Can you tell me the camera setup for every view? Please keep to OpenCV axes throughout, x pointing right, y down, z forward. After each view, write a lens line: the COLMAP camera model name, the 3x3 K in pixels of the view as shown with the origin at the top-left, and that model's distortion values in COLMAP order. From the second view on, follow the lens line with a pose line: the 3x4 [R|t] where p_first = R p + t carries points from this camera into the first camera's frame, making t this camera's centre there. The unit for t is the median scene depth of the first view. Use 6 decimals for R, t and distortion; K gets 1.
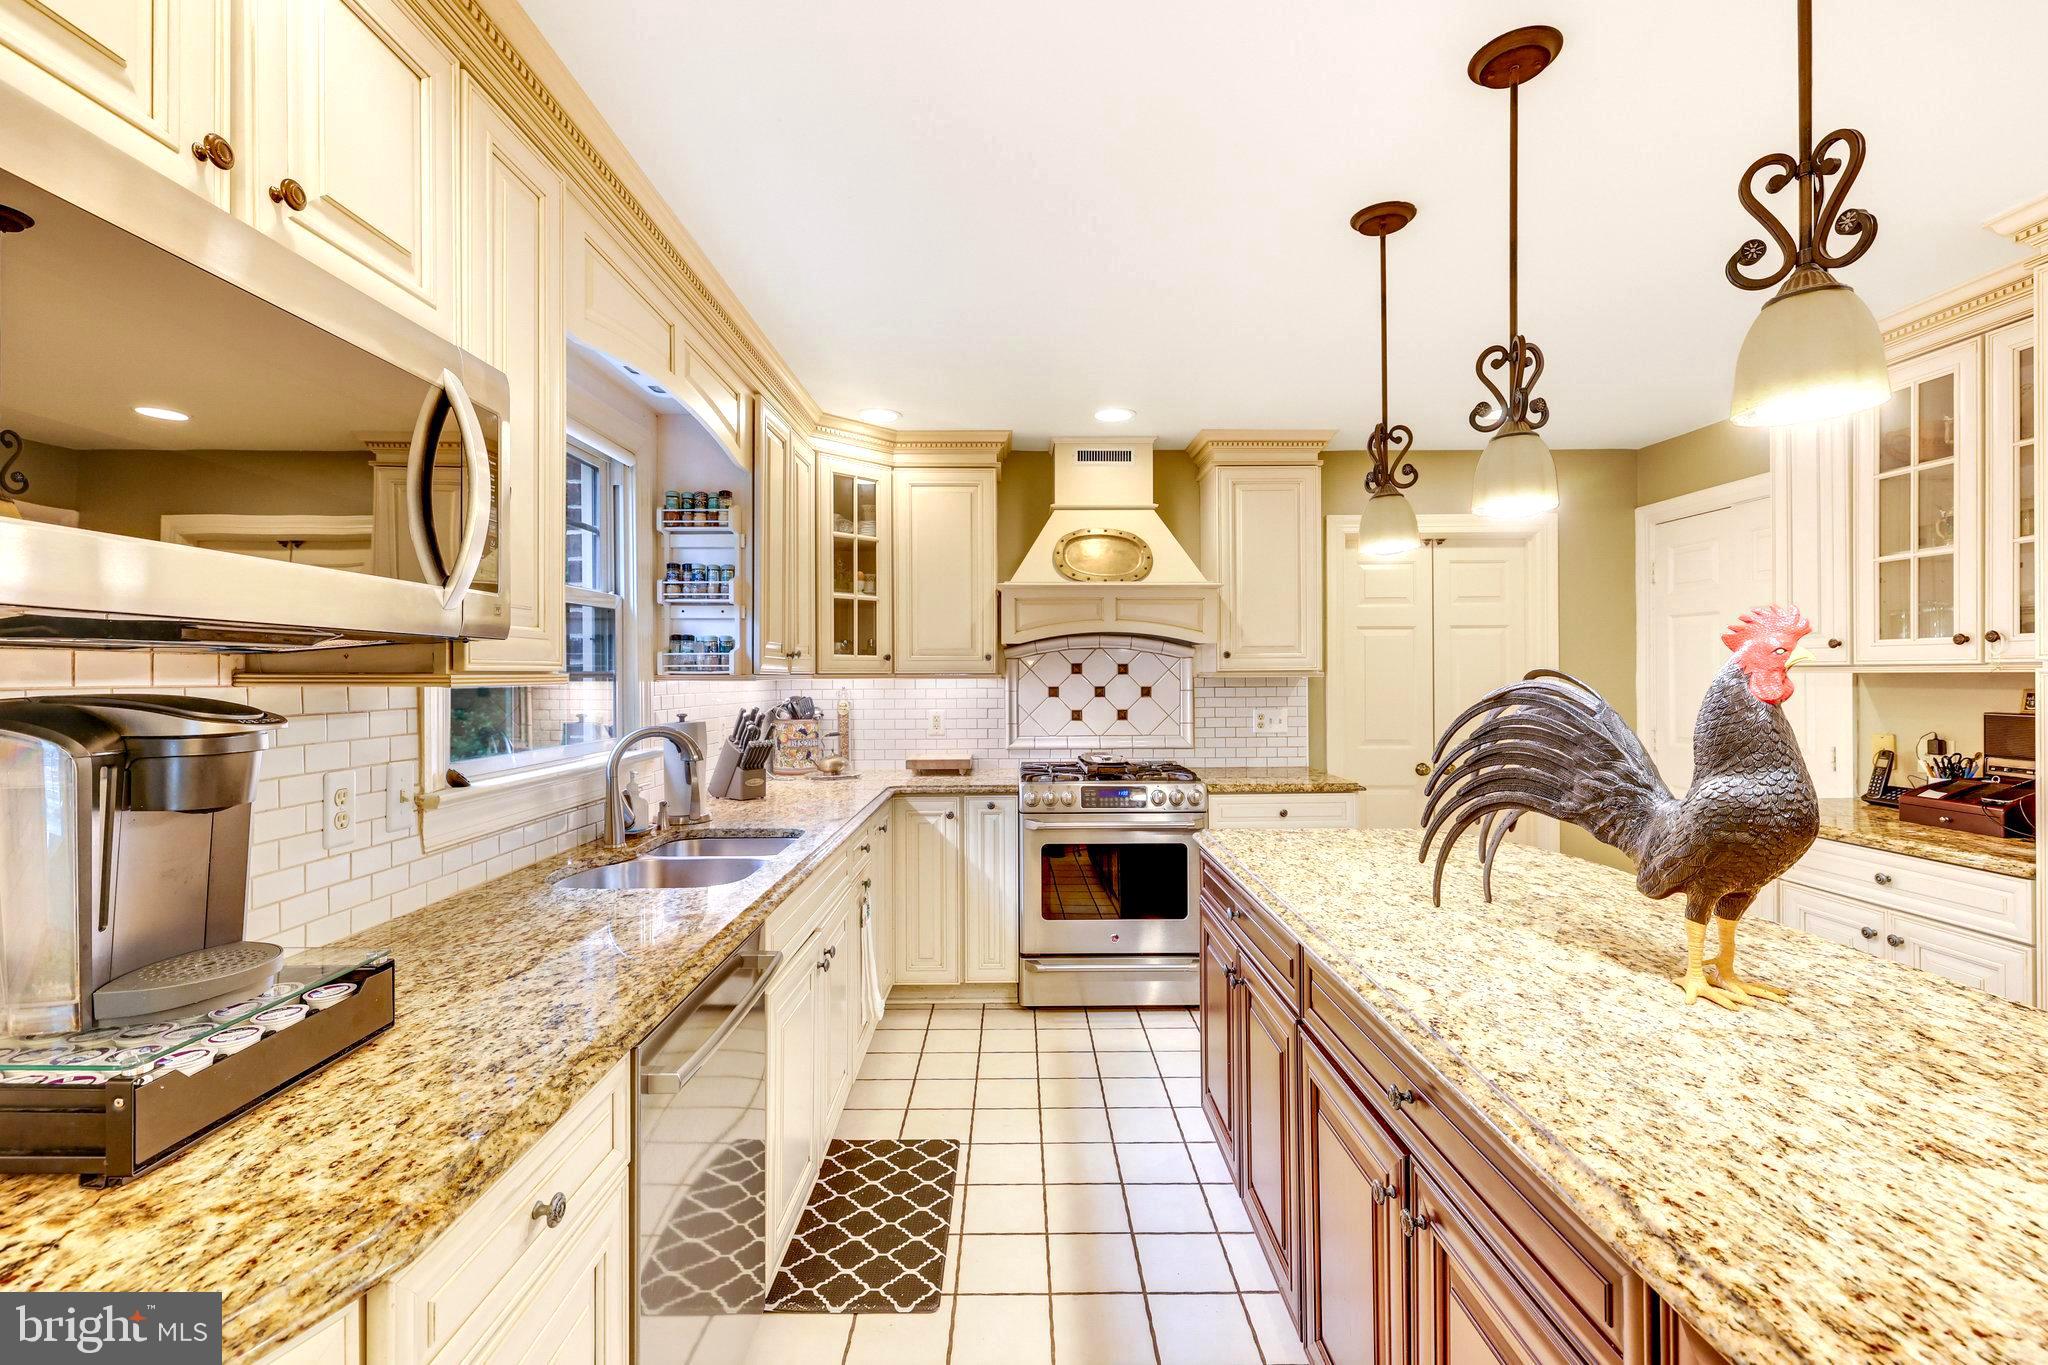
lens RADIAL K [[897.6, 0, 1023.3], [0, 897.6, 674.1], [0, 0, 1]] dist [0.002068, -0.000089]
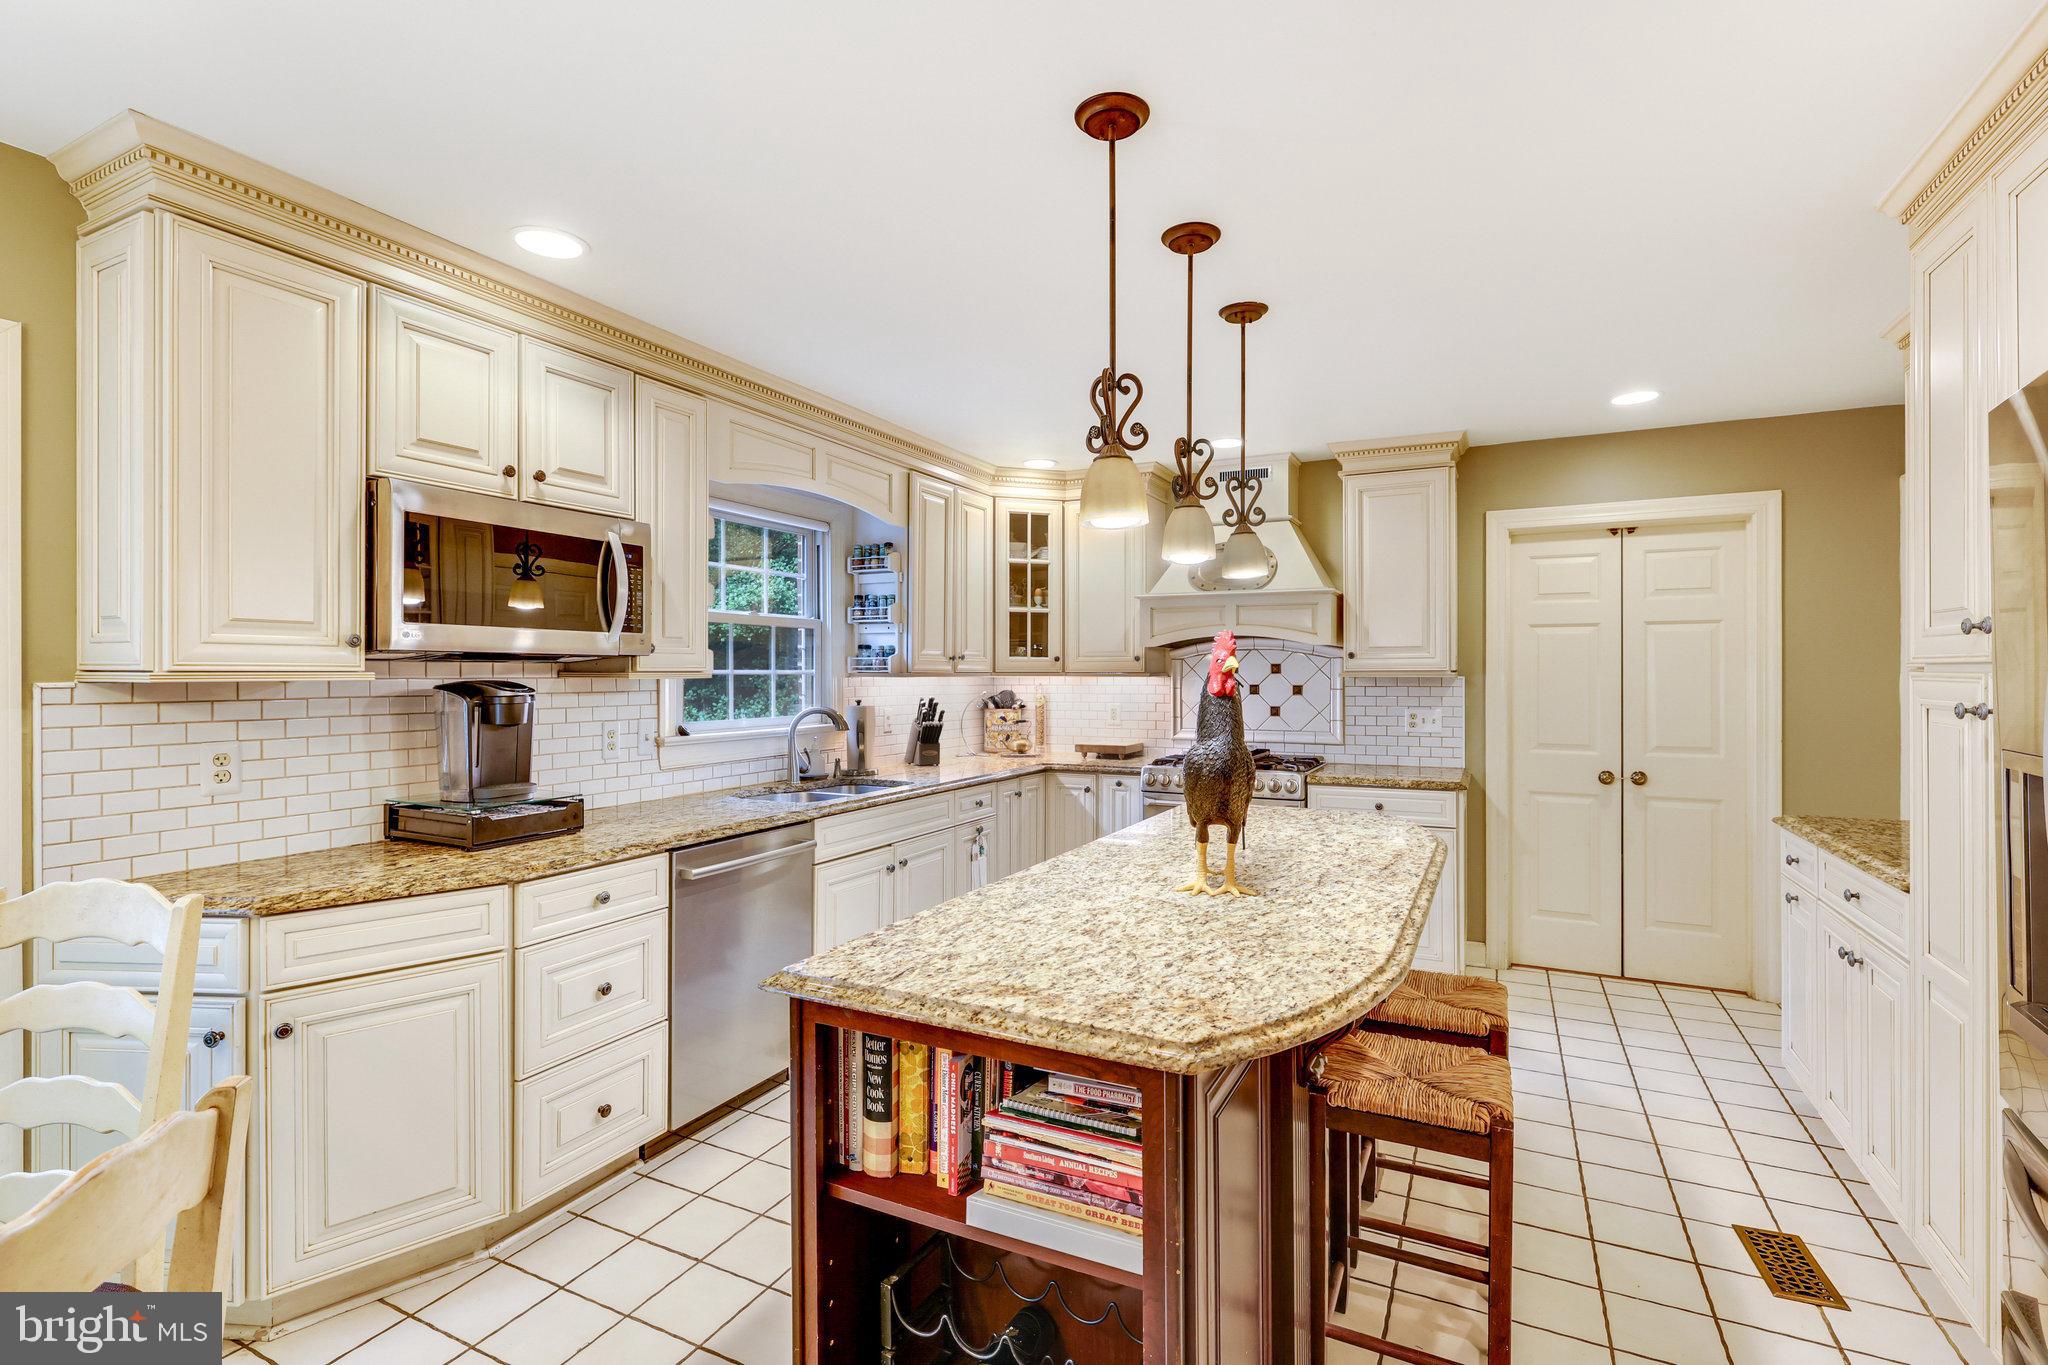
lens RADIAL K [[949.0, 0, 993.3], [0, 949.0, 673.7], [0, 0, 1]] dist [0.001126, 0.000270]
pose [[0.884705, 0.004537, -0.466129, 0.403254], [-0.003294, 0.999989, 0.003481, -0.002971], [0.466140, -0.001544, 0.884710, -0.192943]]
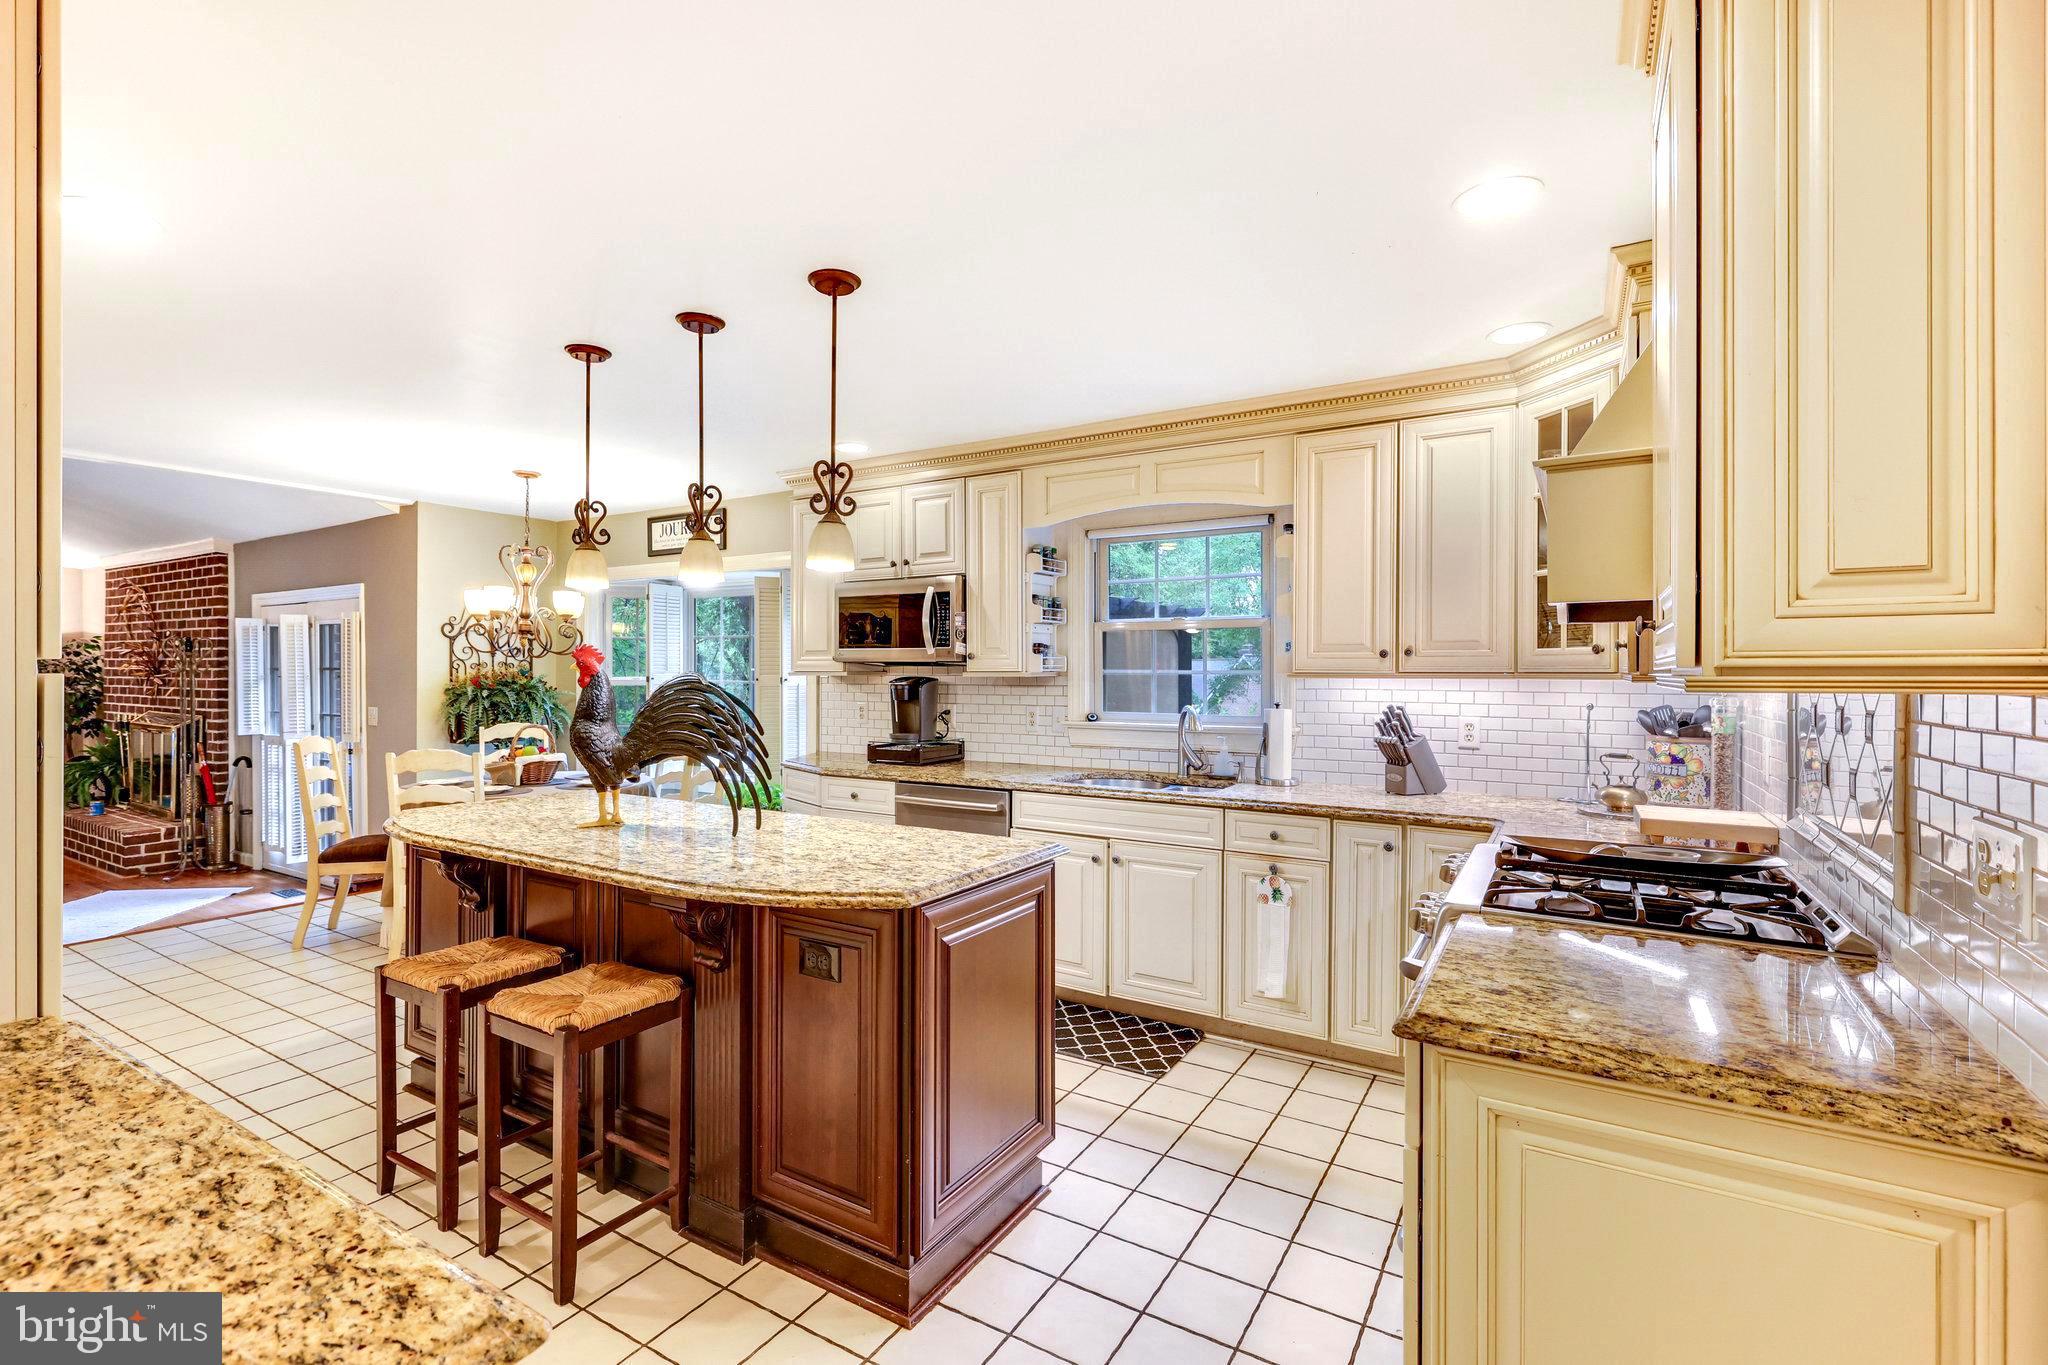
lens RADIAL K [[973.5, 0, 1052.9], [0, 973.5, 675.8], [0, 0, 1]] dist [0.002749, 0.000123]
pose [[-0.527650, 0.009776, -0.849406, 0.771884], [0.003044, 0.999949, 0.009617, -0.007233], [0.849457, 0.002489, -0.527653, 1.128469]]
